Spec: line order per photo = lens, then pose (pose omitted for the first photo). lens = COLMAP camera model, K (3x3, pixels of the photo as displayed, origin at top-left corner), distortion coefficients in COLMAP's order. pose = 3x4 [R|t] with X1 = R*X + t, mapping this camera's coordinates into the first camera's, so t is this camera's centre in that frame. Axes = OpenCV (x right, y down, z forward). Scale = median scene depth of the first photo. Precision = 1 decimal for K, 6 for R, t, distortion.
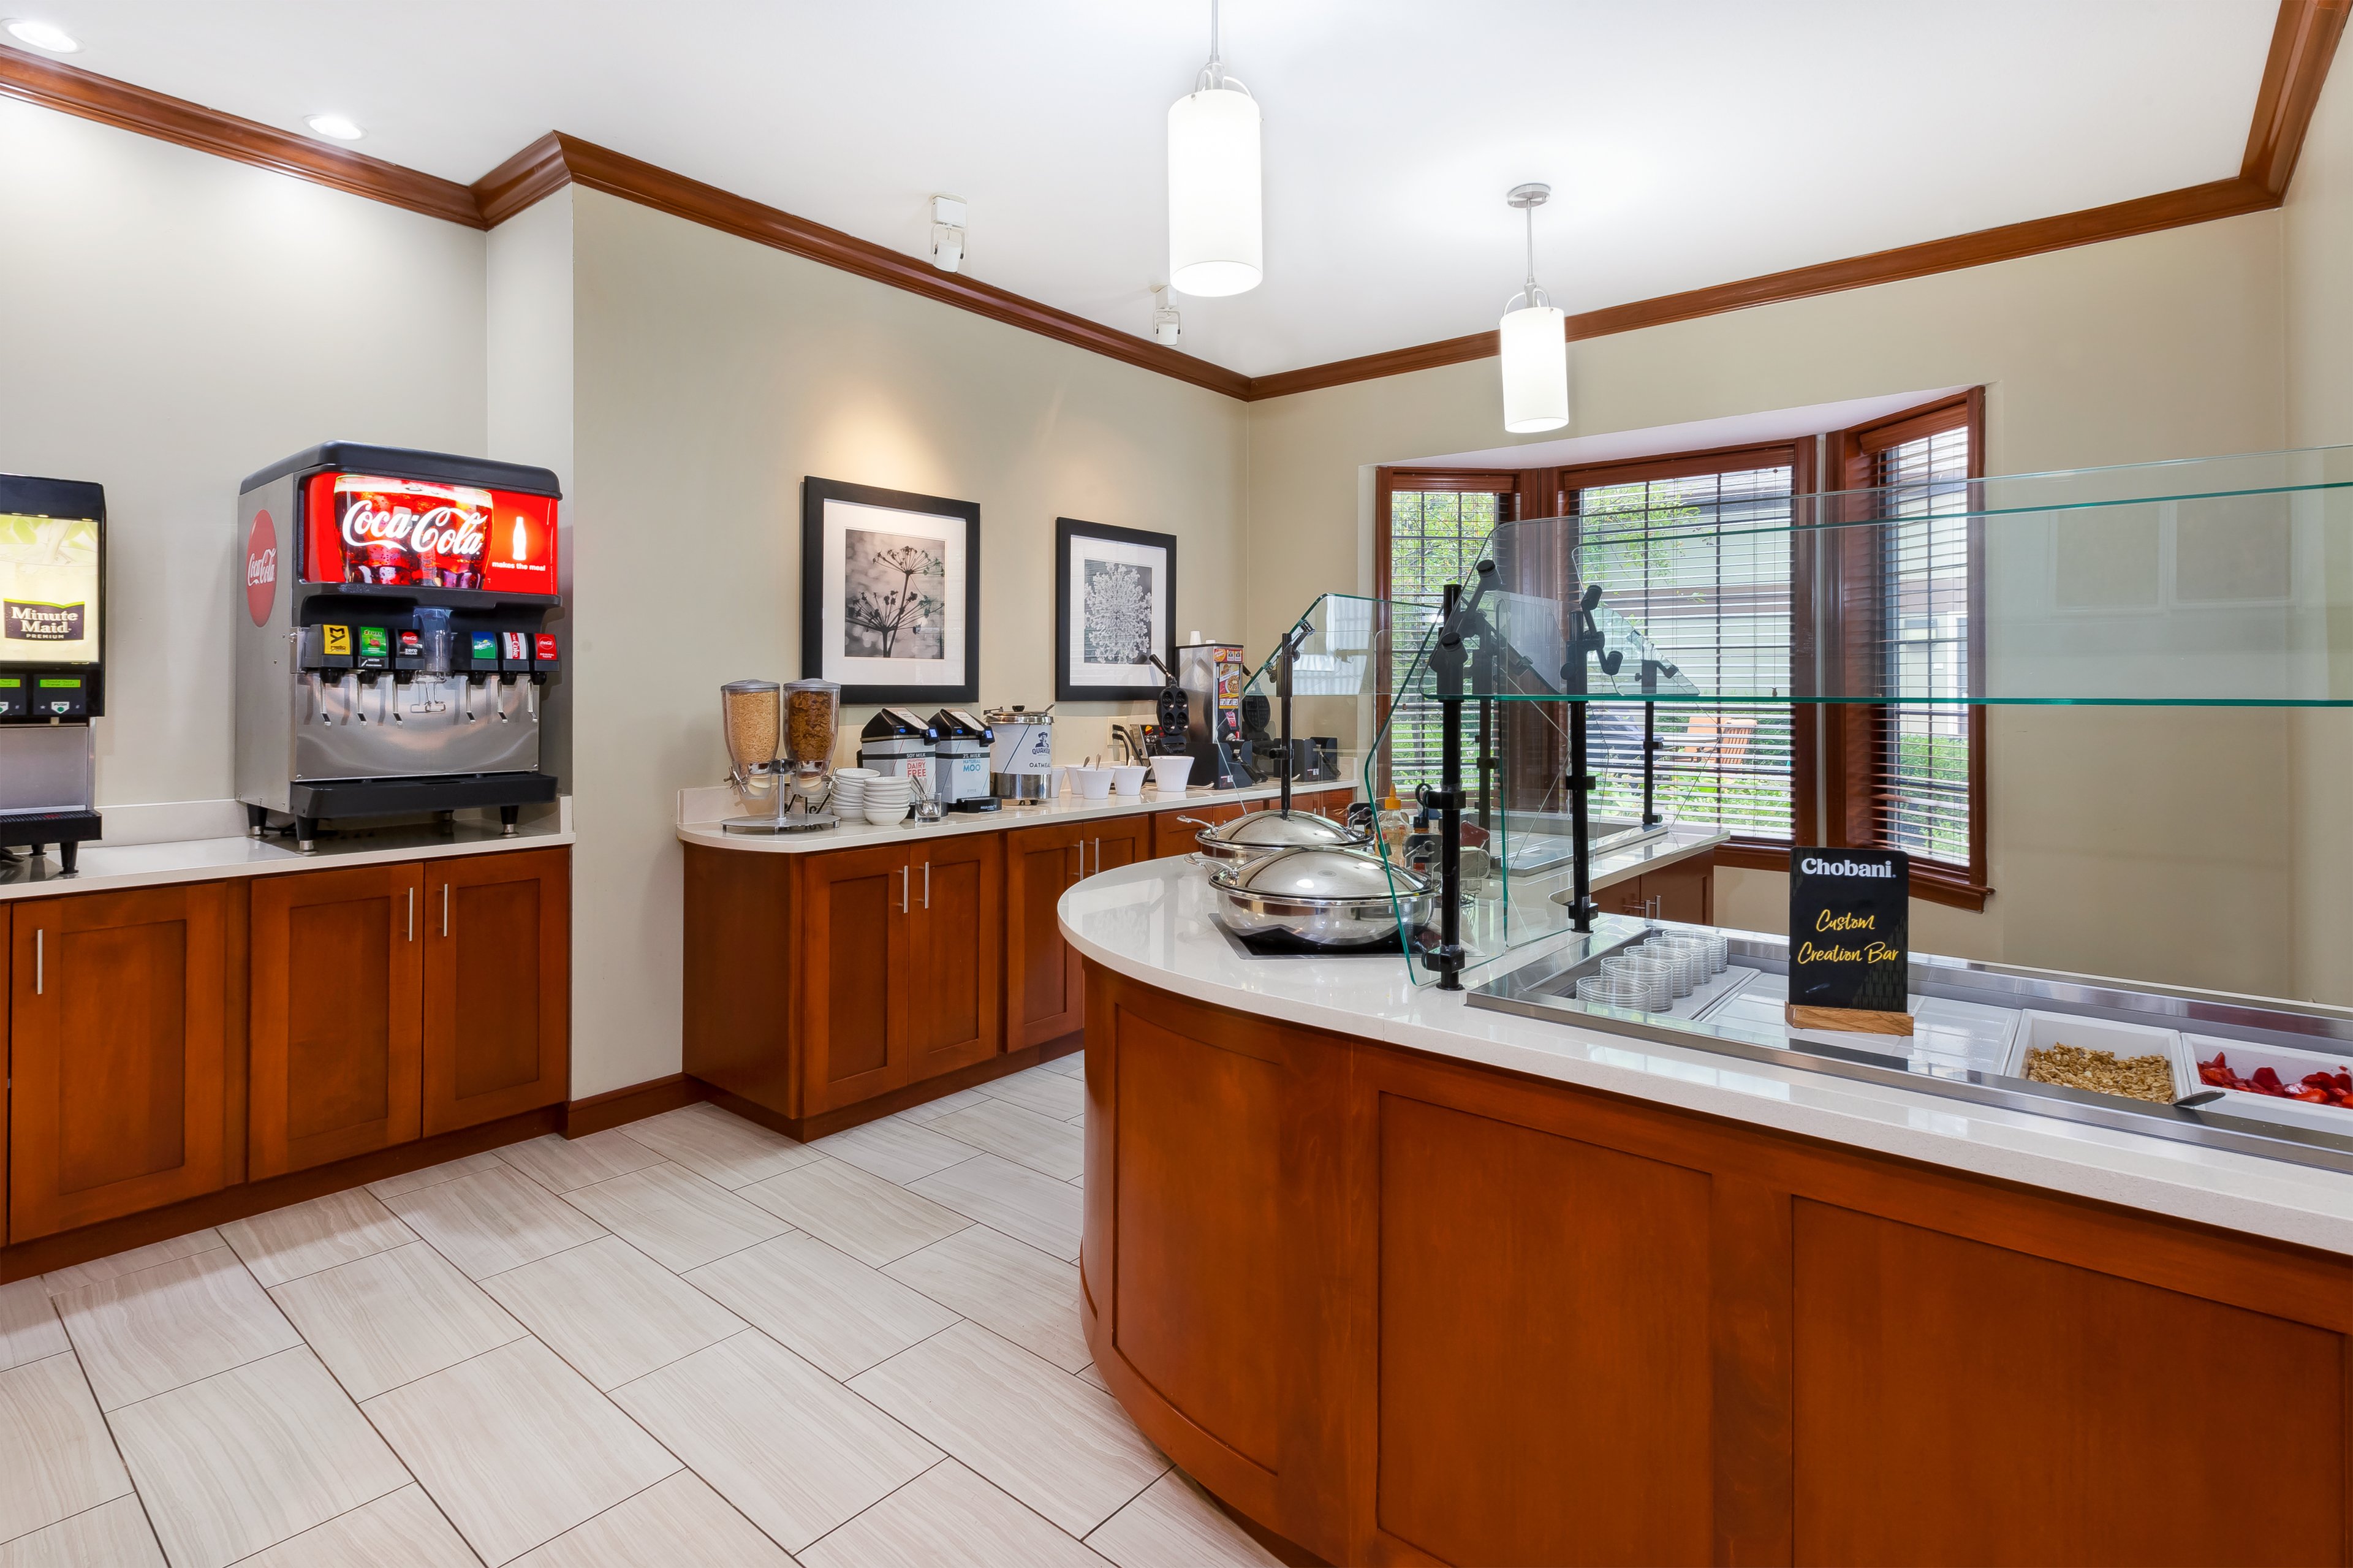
lens RADIAL K [[1159.0, 0, 1166.7], [0, 1159.0, 673.6], [0, 0, 1]] dist [-0.059744, 0.000092]
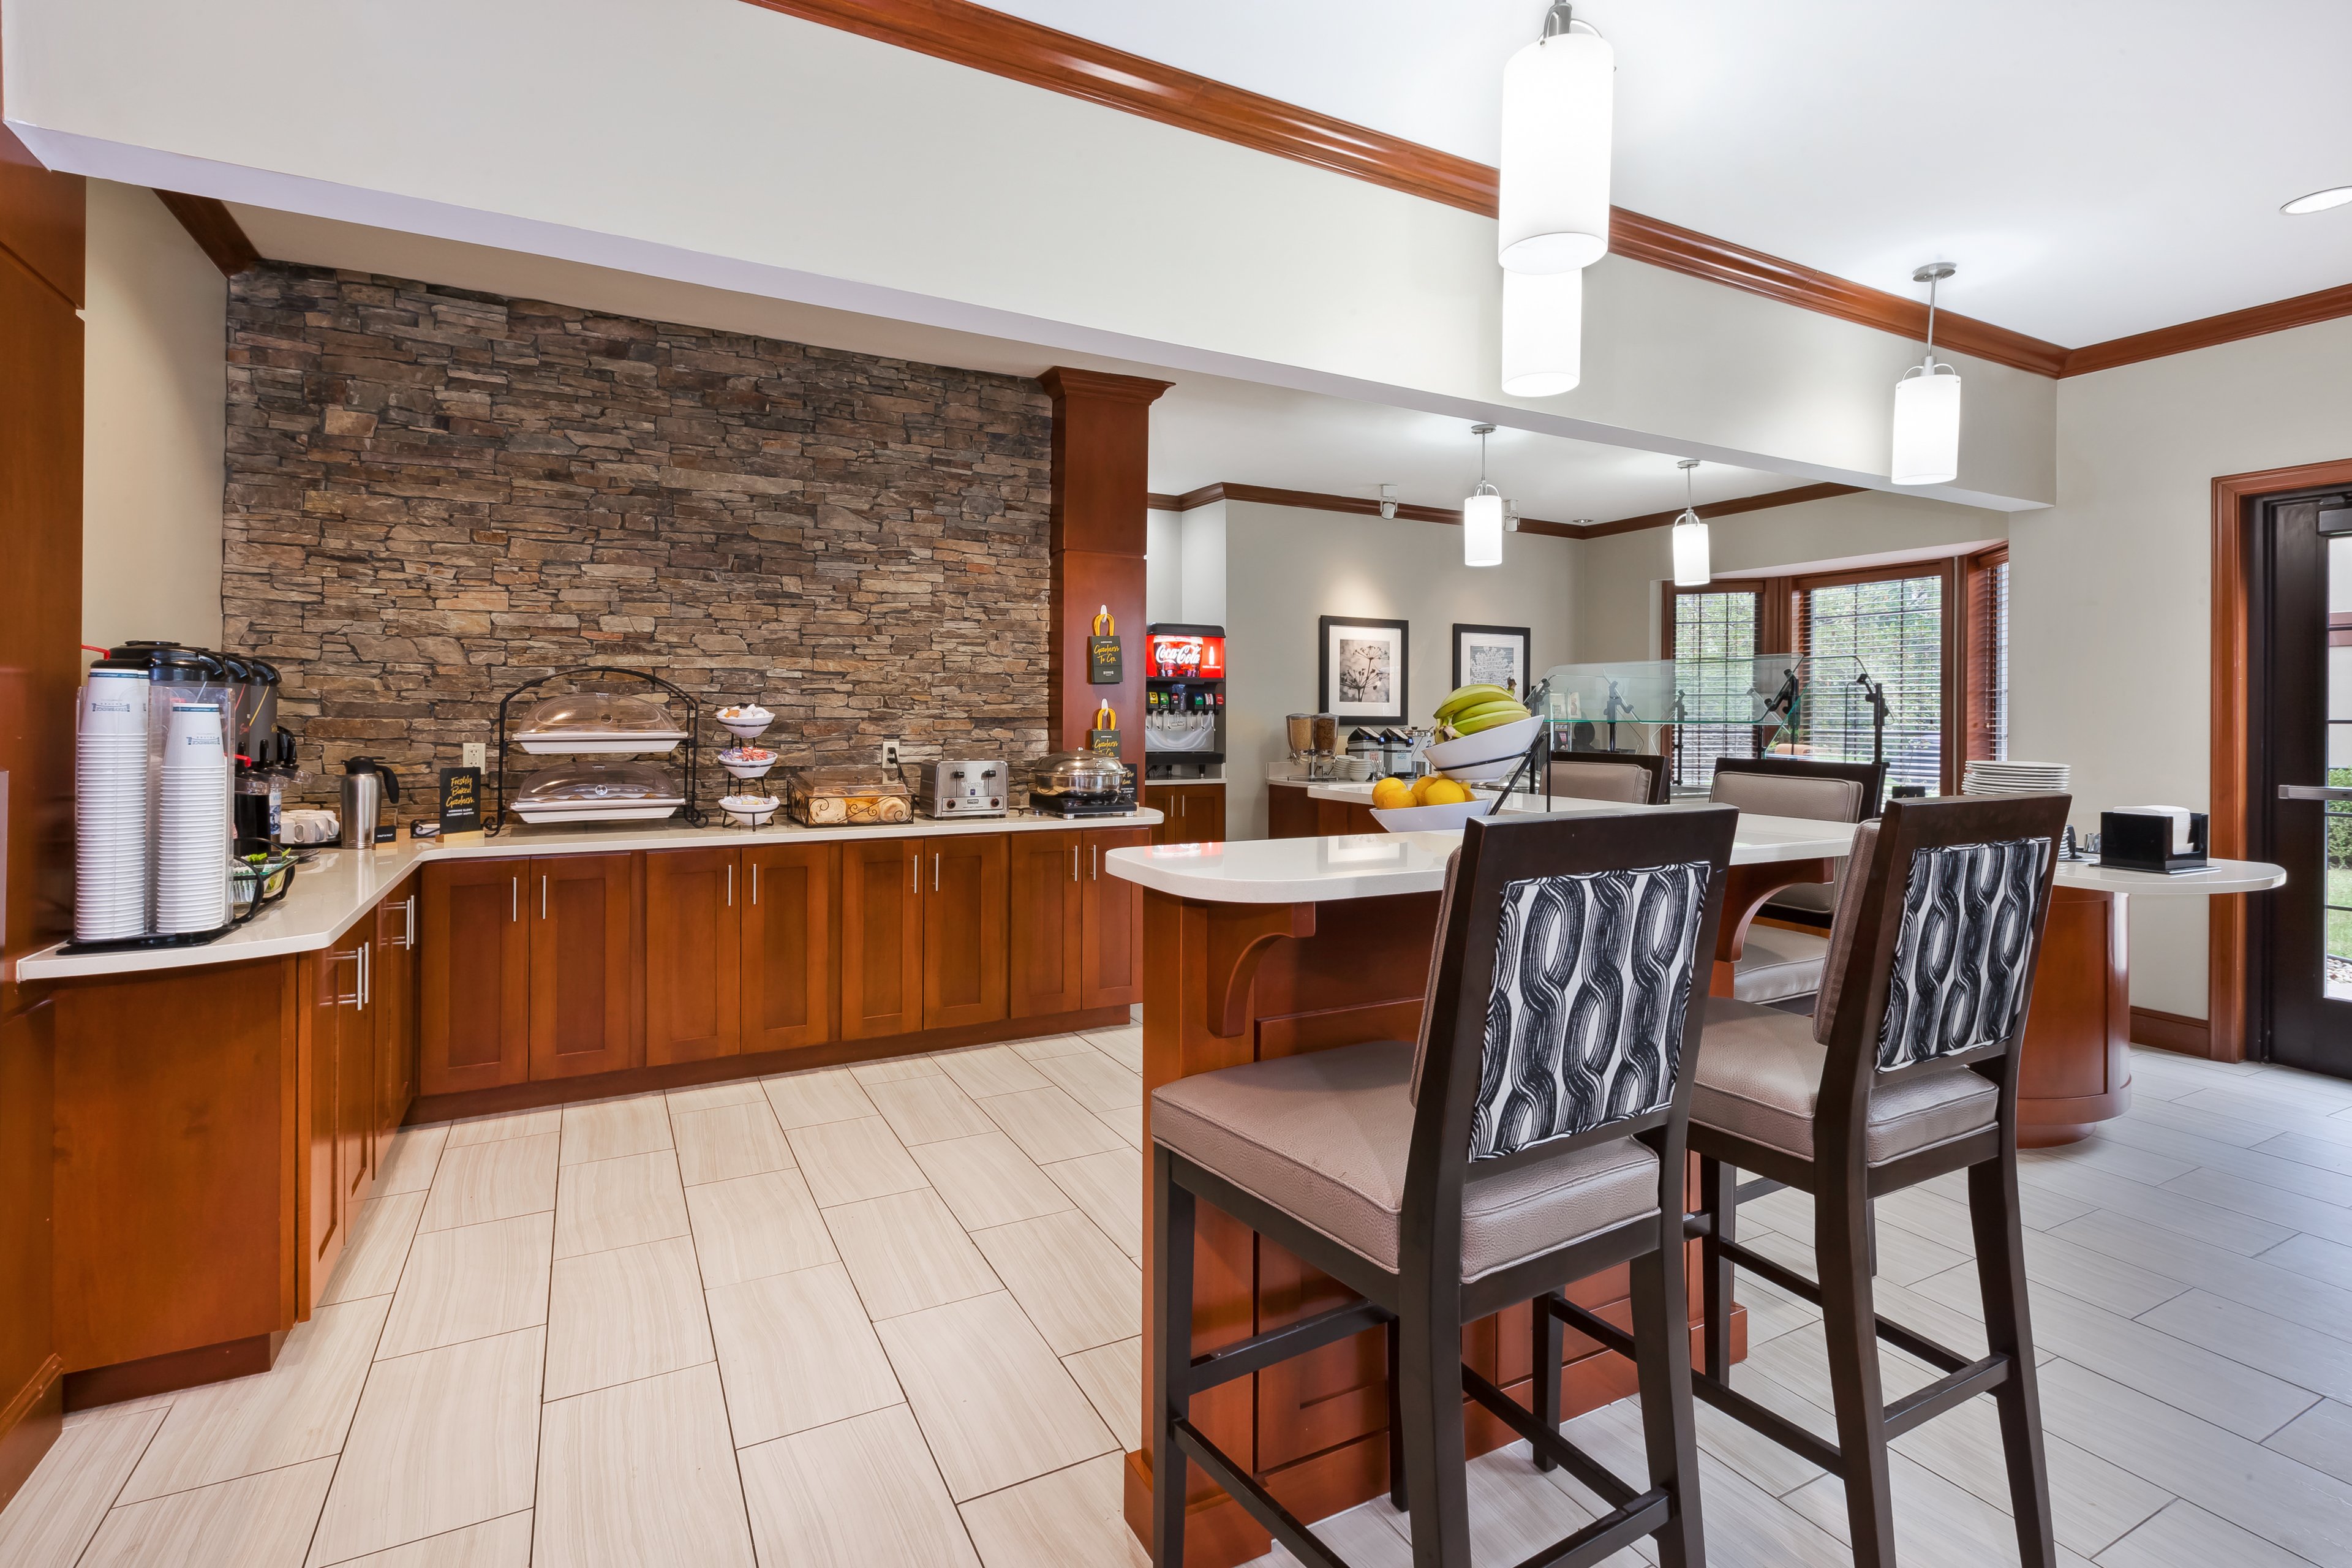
lens RADIAL K [[1113.5, 0, 1177.9], [0, 1113.5, 709.3], [0, 0, 1]] dist [0.000733, 0.000180]
pose [[0.922815, 0.002298, -0.385236, 0.222097], [-0.001443, 0.999996, 0.002508, -0.006474], [0.385240, -0.001758, 0.922815, -0.953679]]
